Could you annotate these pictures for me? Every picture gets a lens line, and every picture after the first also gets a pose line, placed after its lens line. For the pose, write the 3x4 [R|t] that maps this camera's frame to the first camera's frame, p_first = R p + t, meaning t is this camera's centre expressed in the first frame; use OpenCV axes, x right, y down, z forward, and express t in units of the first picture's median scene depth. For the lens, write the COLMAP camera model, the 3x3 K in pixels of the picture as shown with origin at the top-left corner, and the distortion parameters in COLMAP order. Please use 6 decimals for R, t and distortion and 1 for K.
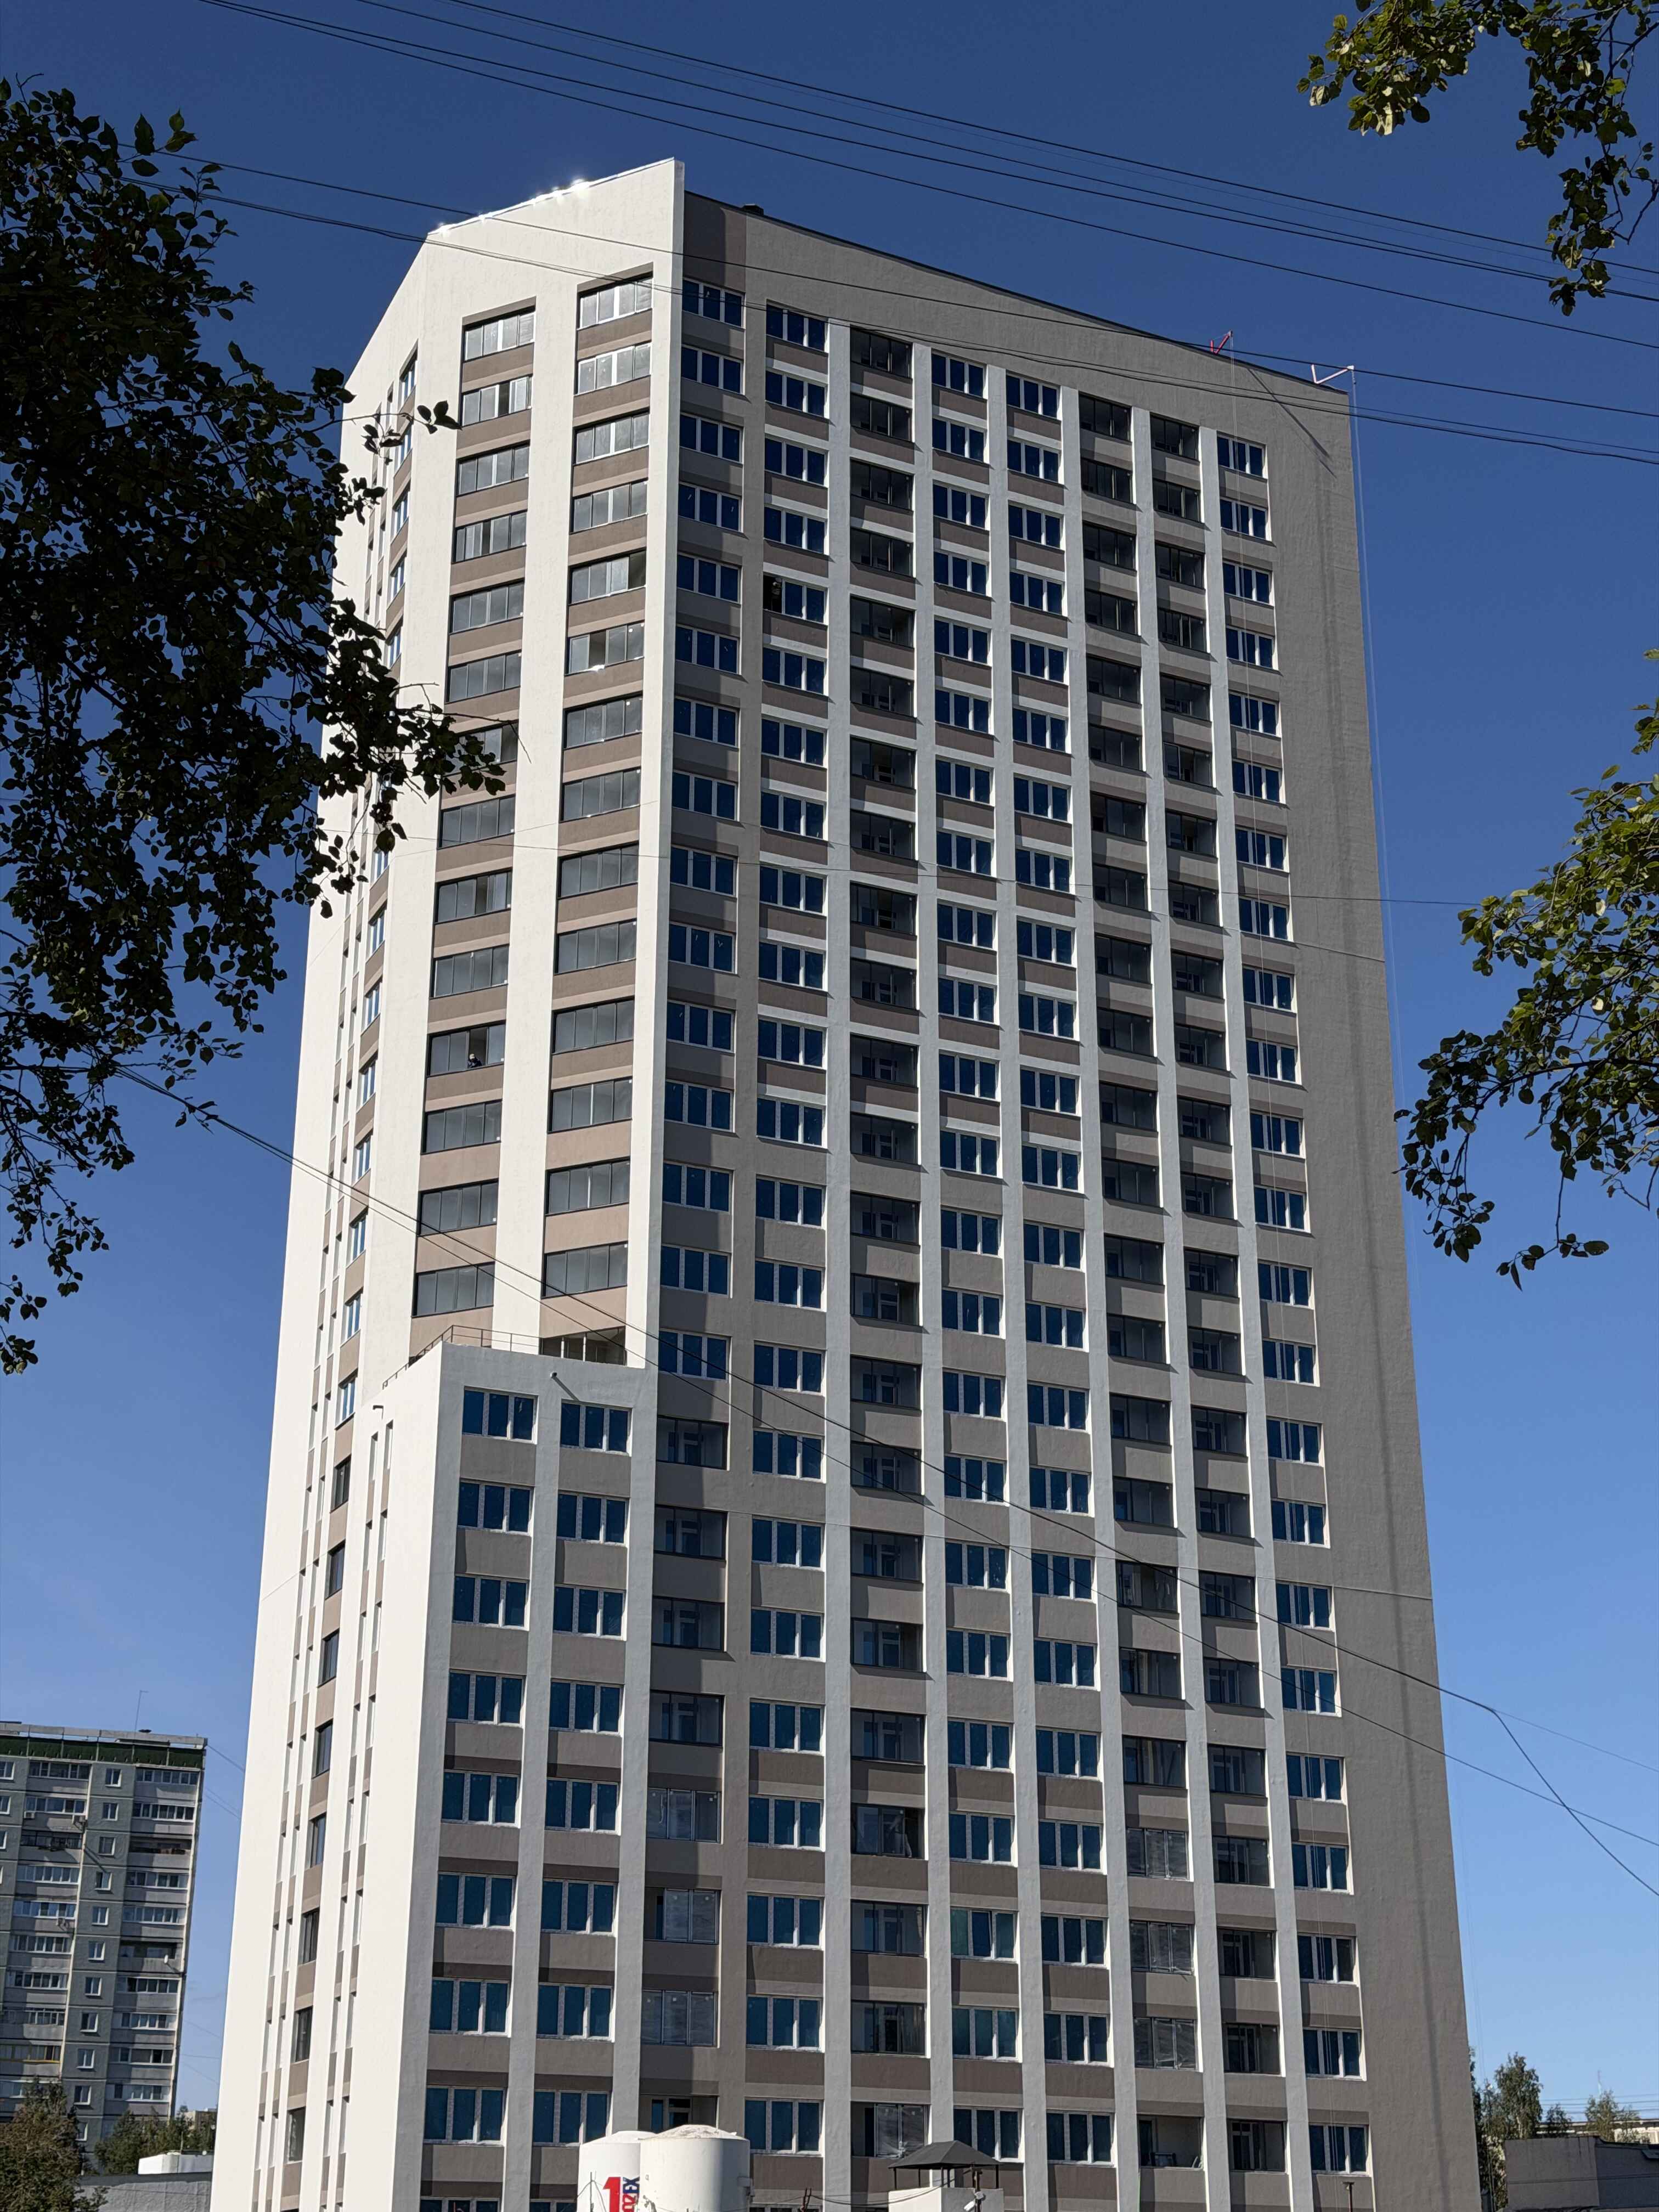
lens RADIAL K [[3094.9, 0, 821.4], [0, 3094.9, 1106.3], [0, 0, 1]] dist [0.121082, 0.000000]
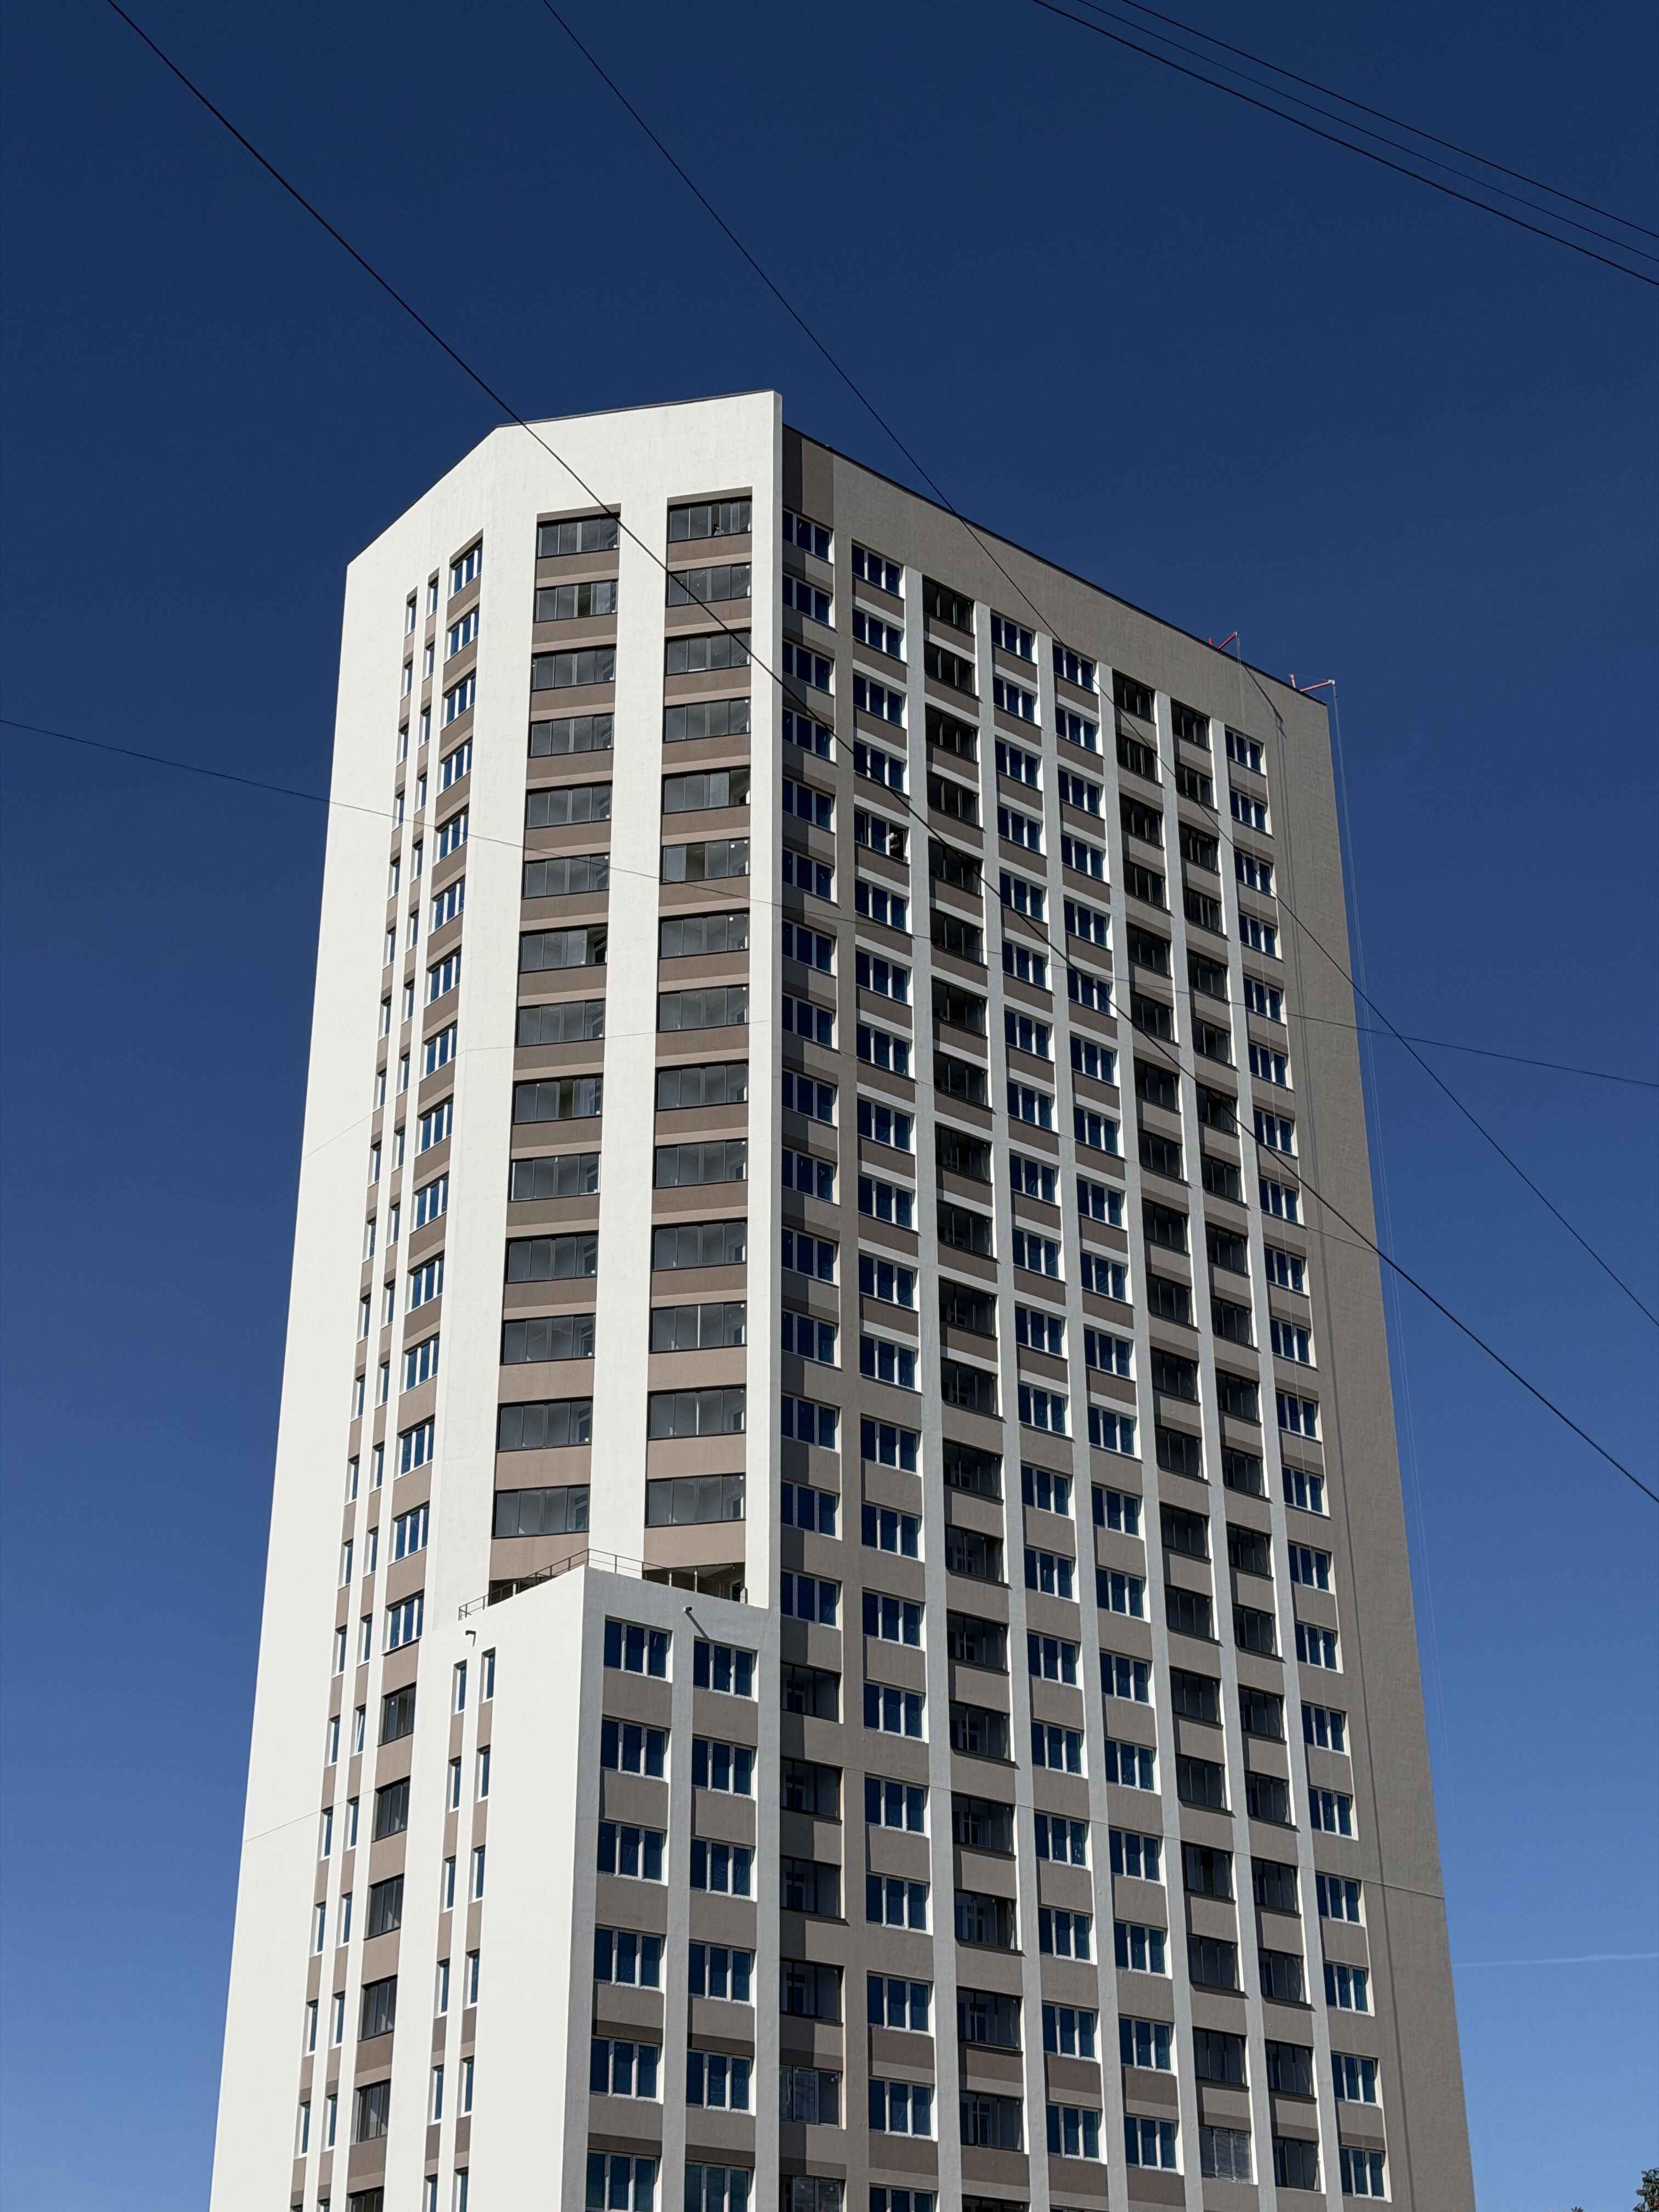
lens RADIAL K [[3094.9, 0, 816.0], [0, 3094.9, 1099.3], [0, 0, 1]] dist [0.121082, 0.000000]
pose [[0.972938, 0.097754, 0.209369, -0.246659], [-0.078322, 0.991981, -0.099193, 0.022001], [-0.217386, 0.080110, 0.972793, 0.053779]]
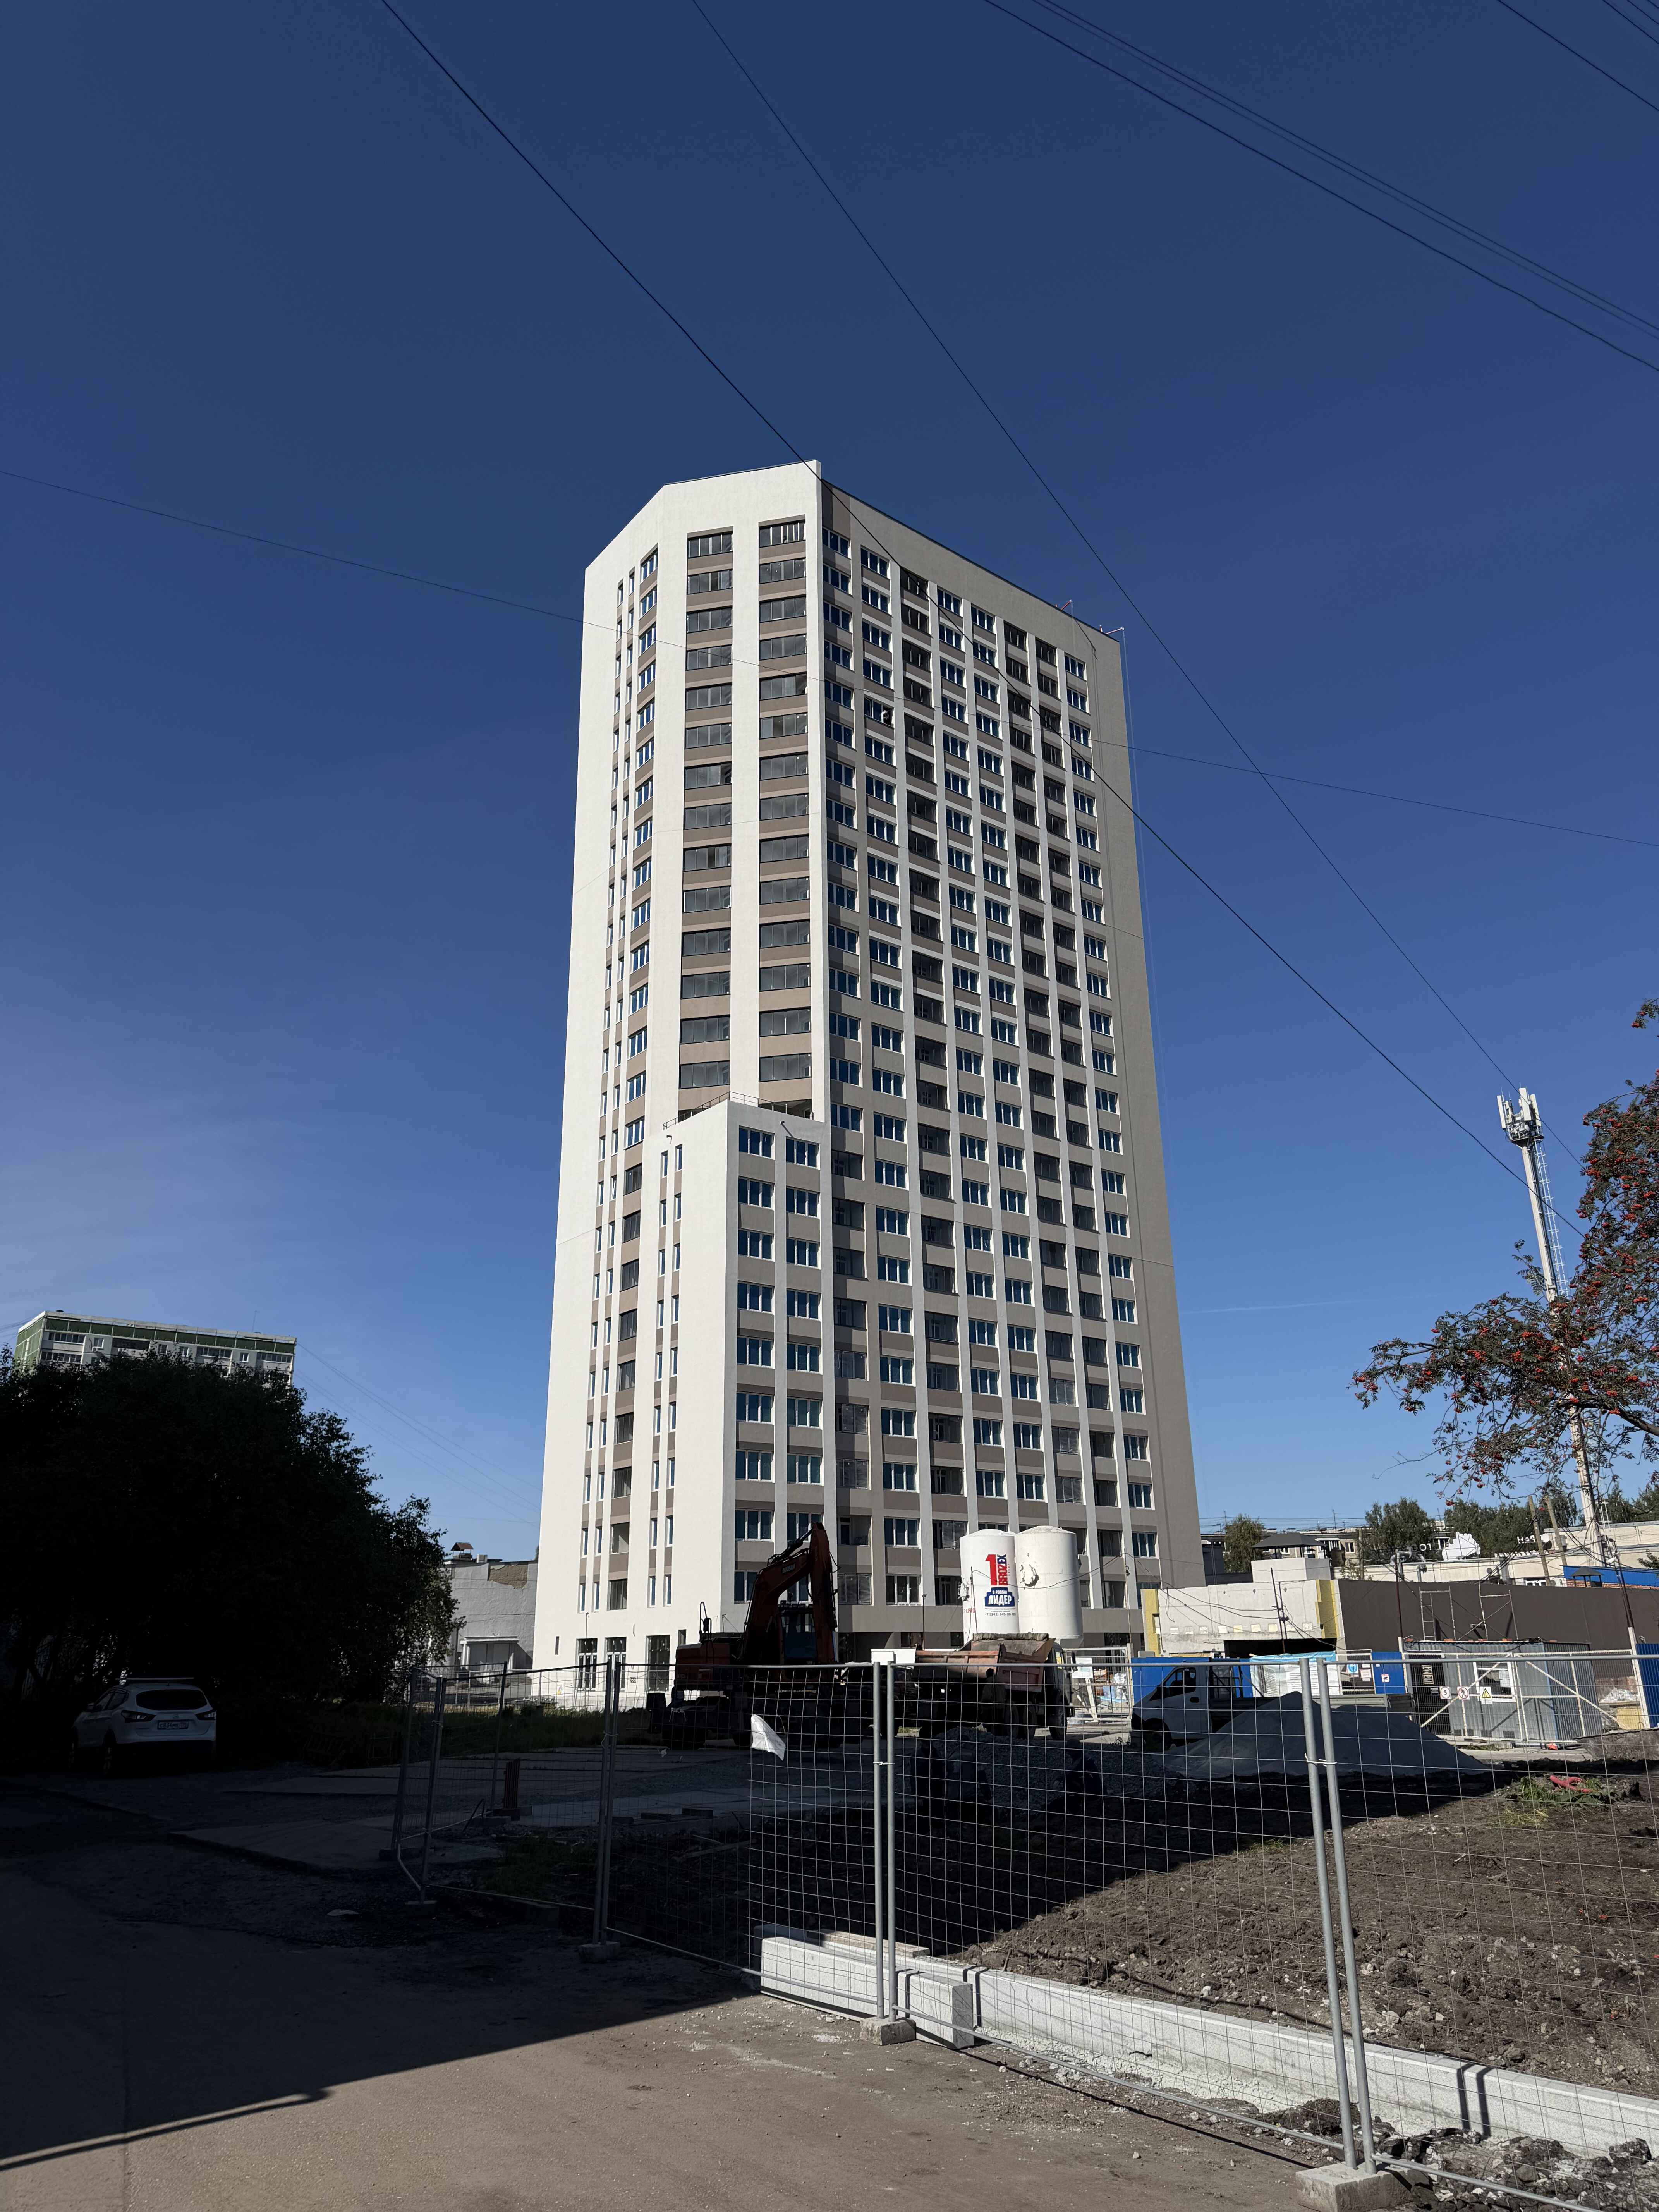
lens RADIAL K [[1547.0, 0, 833.3], [0, 1547.0, 1099.1], [0, 0, 1]] dist [0.131228, -0.000302]
pose [[0.975894, 0.055759, 0.211002, -0.233702], [-0.063327, 0.997563, 0.029275, 0.042384], [-0.208856, -0.041931, 0.977047, 0.107926]]
